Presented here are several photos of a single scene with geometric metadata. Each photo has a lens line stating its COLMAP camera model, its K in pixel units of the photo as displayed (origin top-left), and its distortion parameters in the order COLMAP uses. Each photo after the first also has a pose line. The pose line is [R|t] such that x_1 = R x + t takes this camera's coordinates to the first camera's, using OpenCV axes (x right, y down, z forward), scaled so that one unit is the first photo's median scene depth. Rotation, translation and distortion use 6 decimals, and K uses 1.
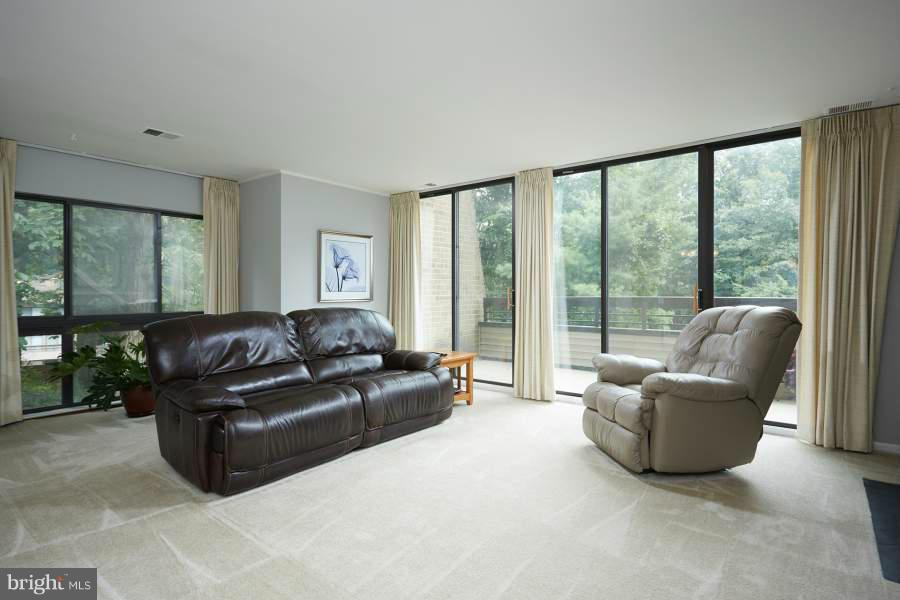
lens RADIAL K [[497.3, 0, 444.3], [0, 497.3, 298.1], [0, 0, 1]] dist [0.006646, -0.005525]
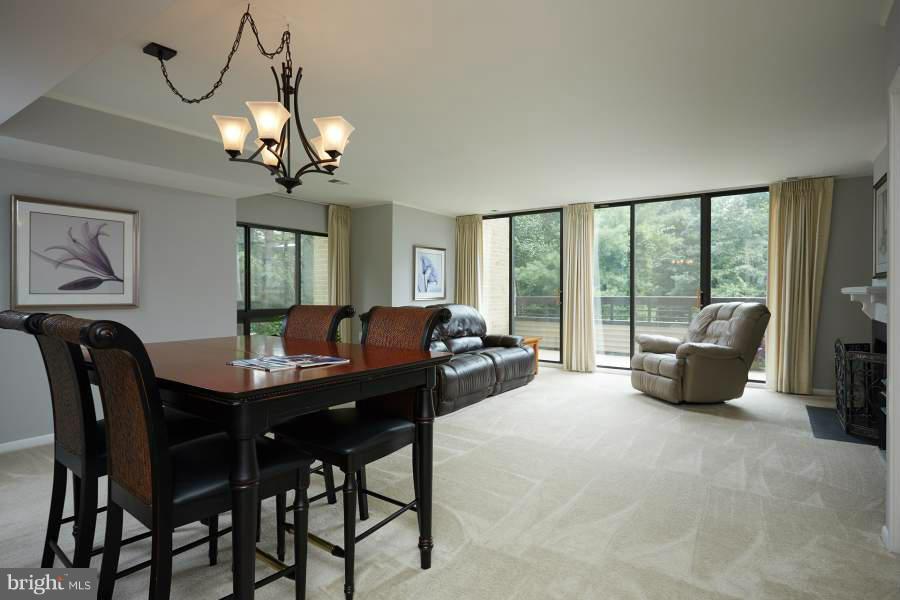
lens RADIAL K [[485.3, 0, 451.5], [0, 485.3, 297.6], [0, 0, 1]] dist [0.005417, -0.006109]
pose [[0.998200, 0.002596, 0.059911, -0.301449], [-0.002575, 0.999997, -0.000436, 0.002667], [-0.059912, 0.000281, 0.998204, -0.376007]]
